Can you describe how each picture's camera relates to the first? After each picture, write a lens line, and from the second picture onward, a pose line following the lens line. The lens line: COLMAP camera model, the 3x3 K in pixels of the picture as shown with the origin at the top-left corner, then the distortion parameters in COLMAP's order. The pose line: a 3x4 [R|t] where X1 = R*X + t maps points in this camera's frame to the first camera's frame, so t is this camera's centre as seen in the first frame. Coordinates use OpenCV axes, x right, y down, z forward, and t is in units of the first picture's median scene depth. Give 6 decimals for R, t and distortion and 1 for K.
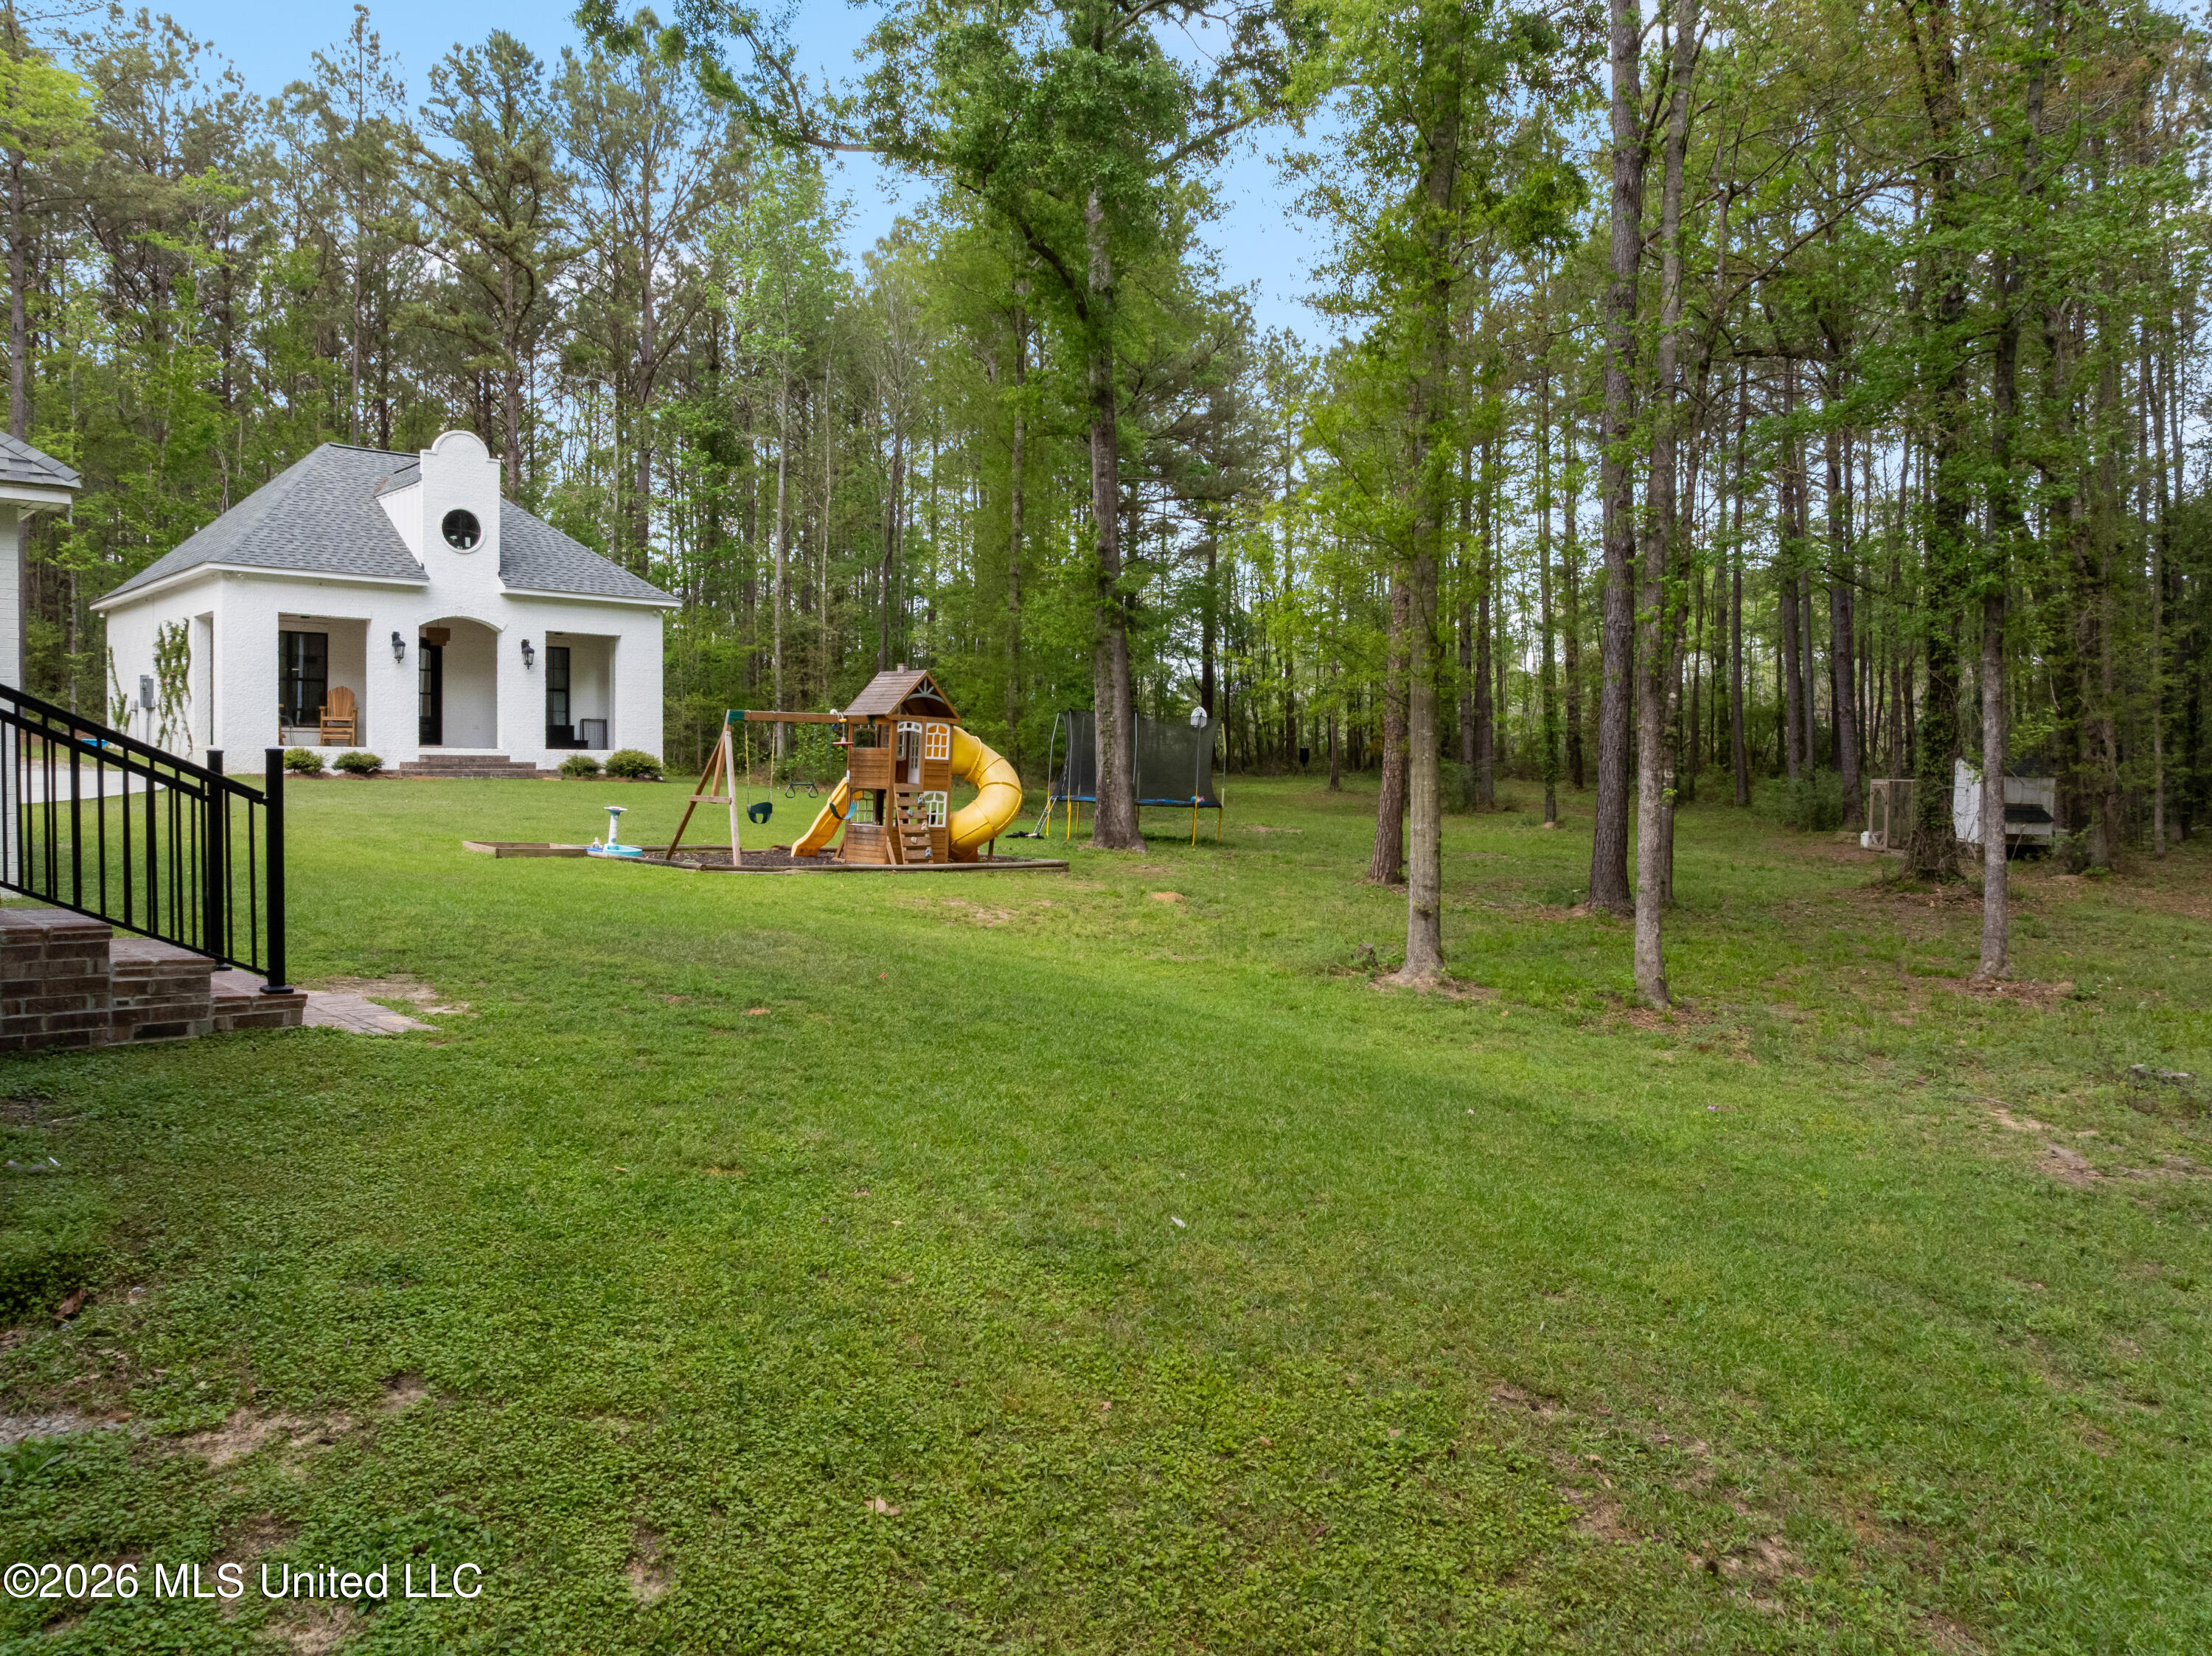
lens RADIAL K [[1789.7, 0, 1111.2], [0, 1789.7, 818.8], [0, 0, 1]] dist [0.013341, -0.038495]
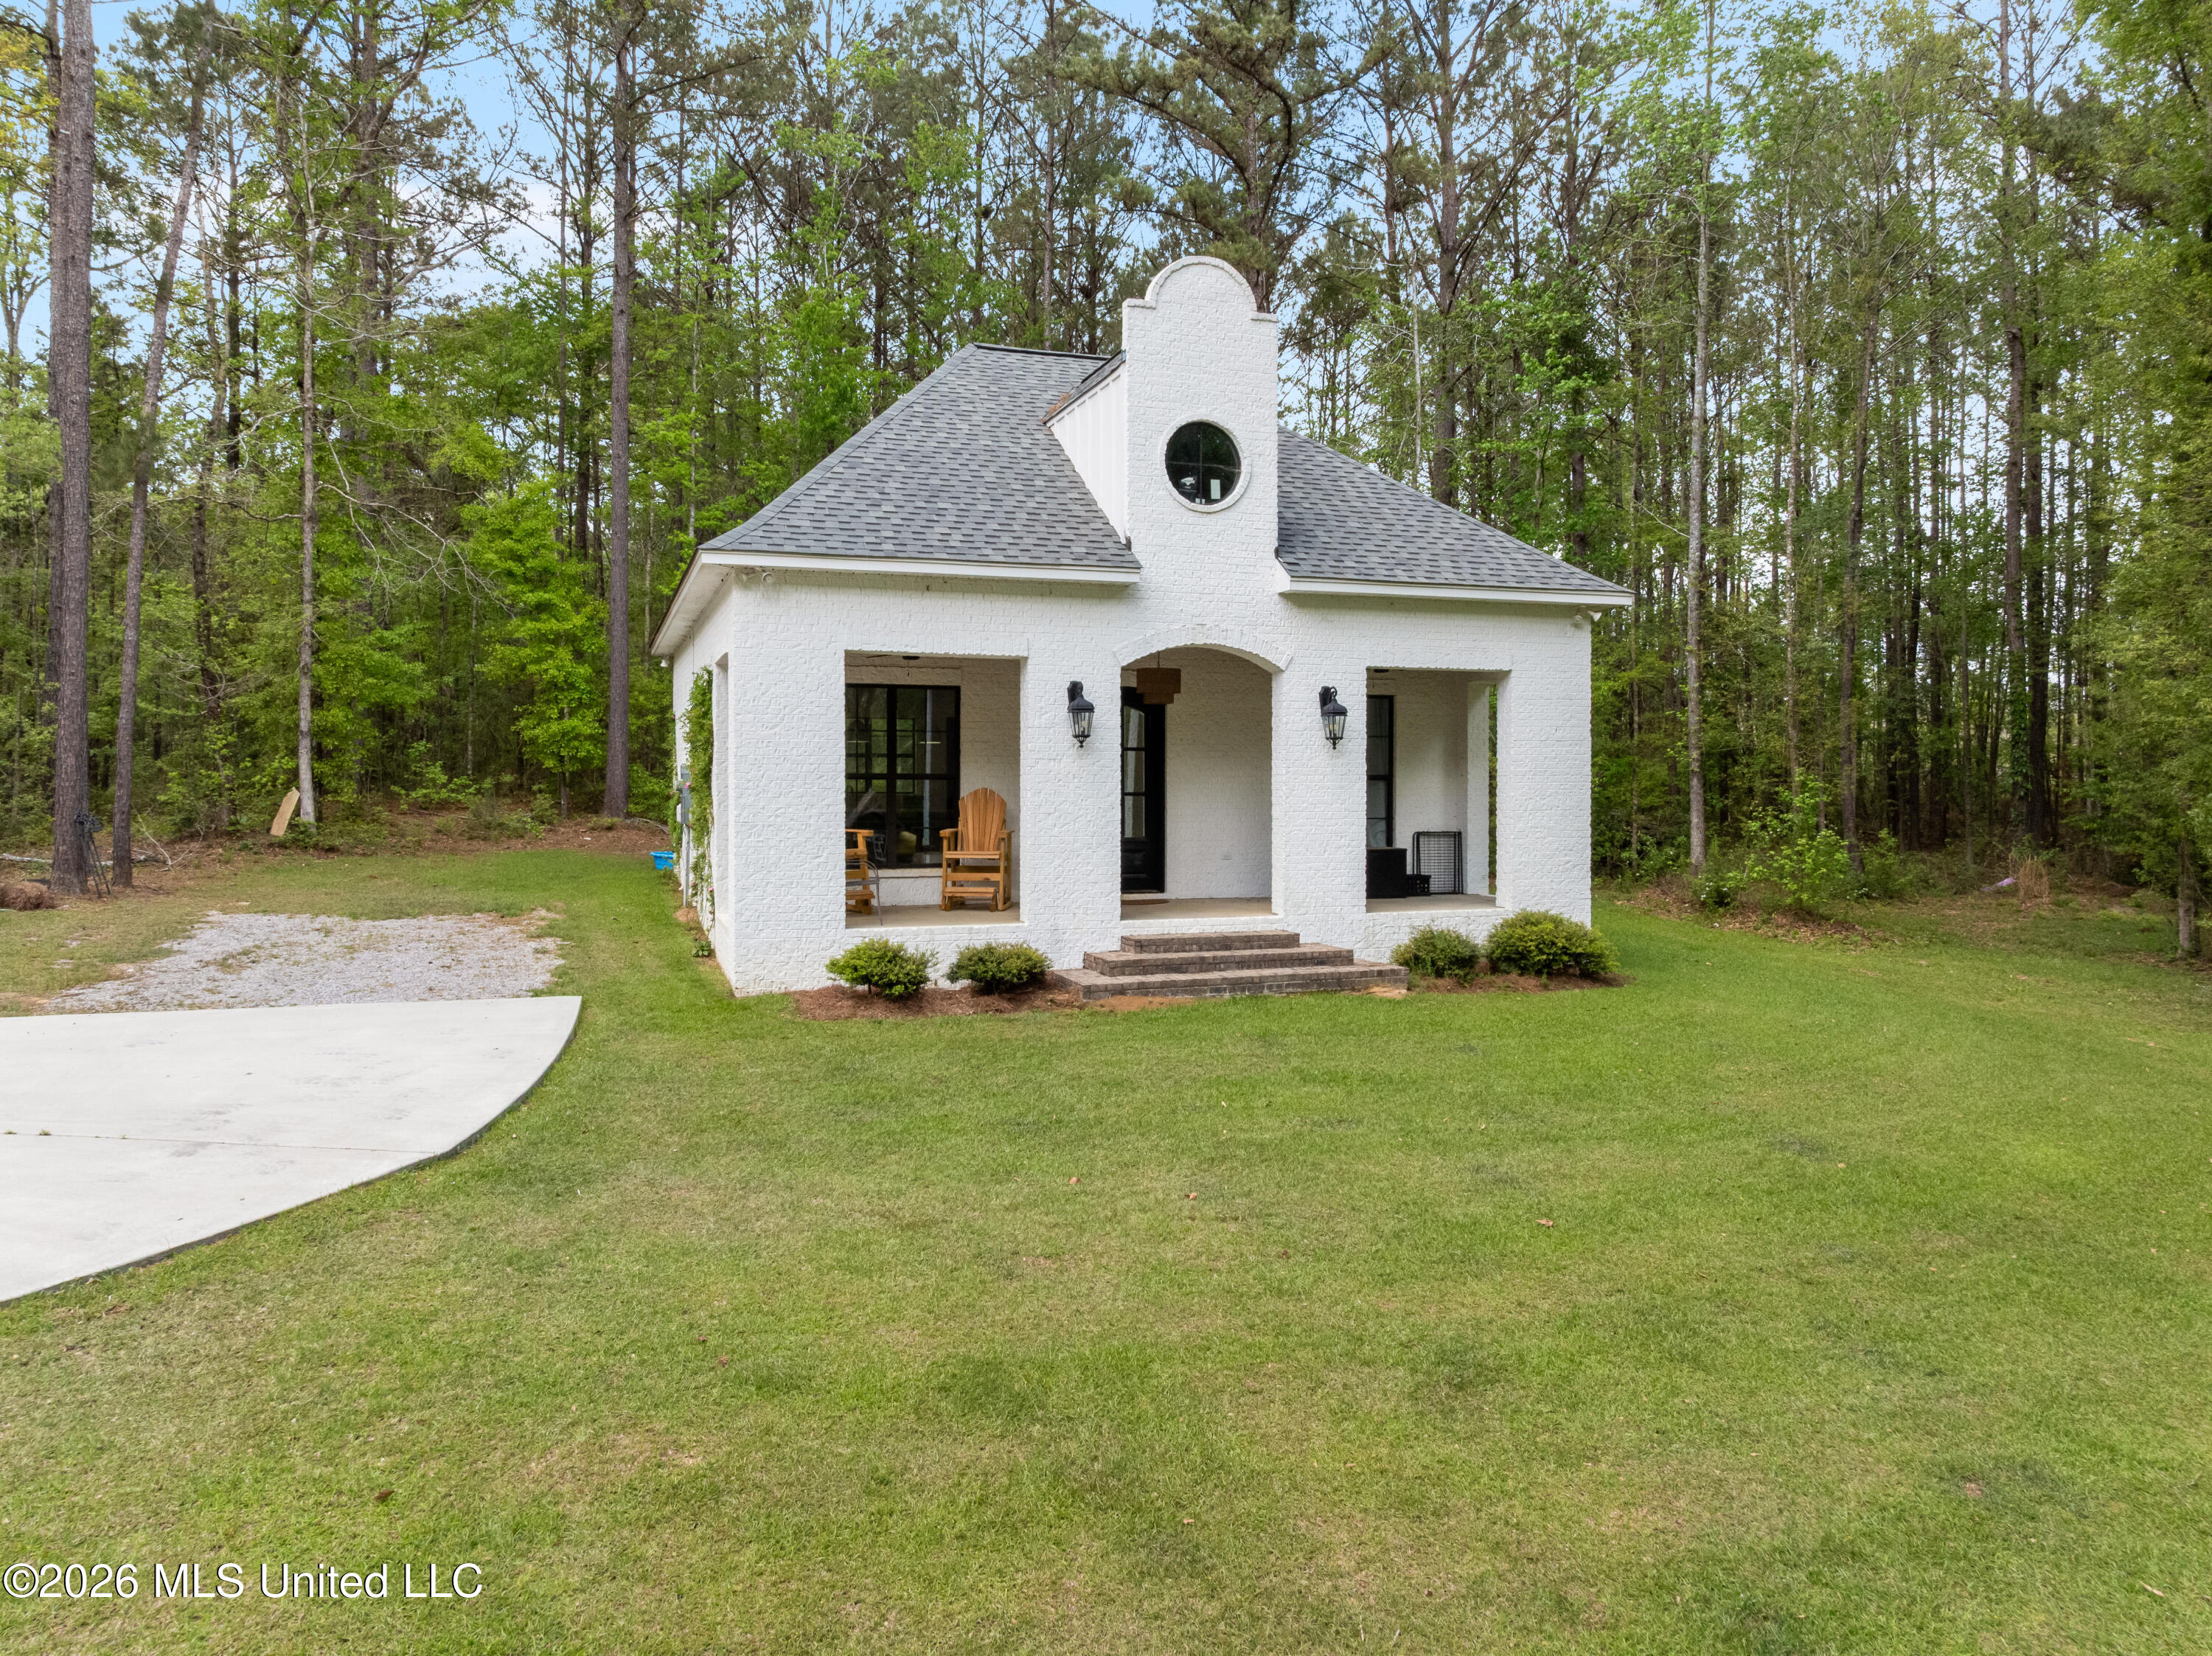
lens RADIAL K [[1789.7, 0, 1111.2], [0, 1789.7, 818.8], [0, 0, 1]] dist [0.013341, -0.038495]
pose [[0.929611, -0.000209, -0.368542, -0.205903], [-0.001130, 0.999994, -0.003418, -0.063387], [0.368540, 0.003594, 0.929605, 0.537167]]
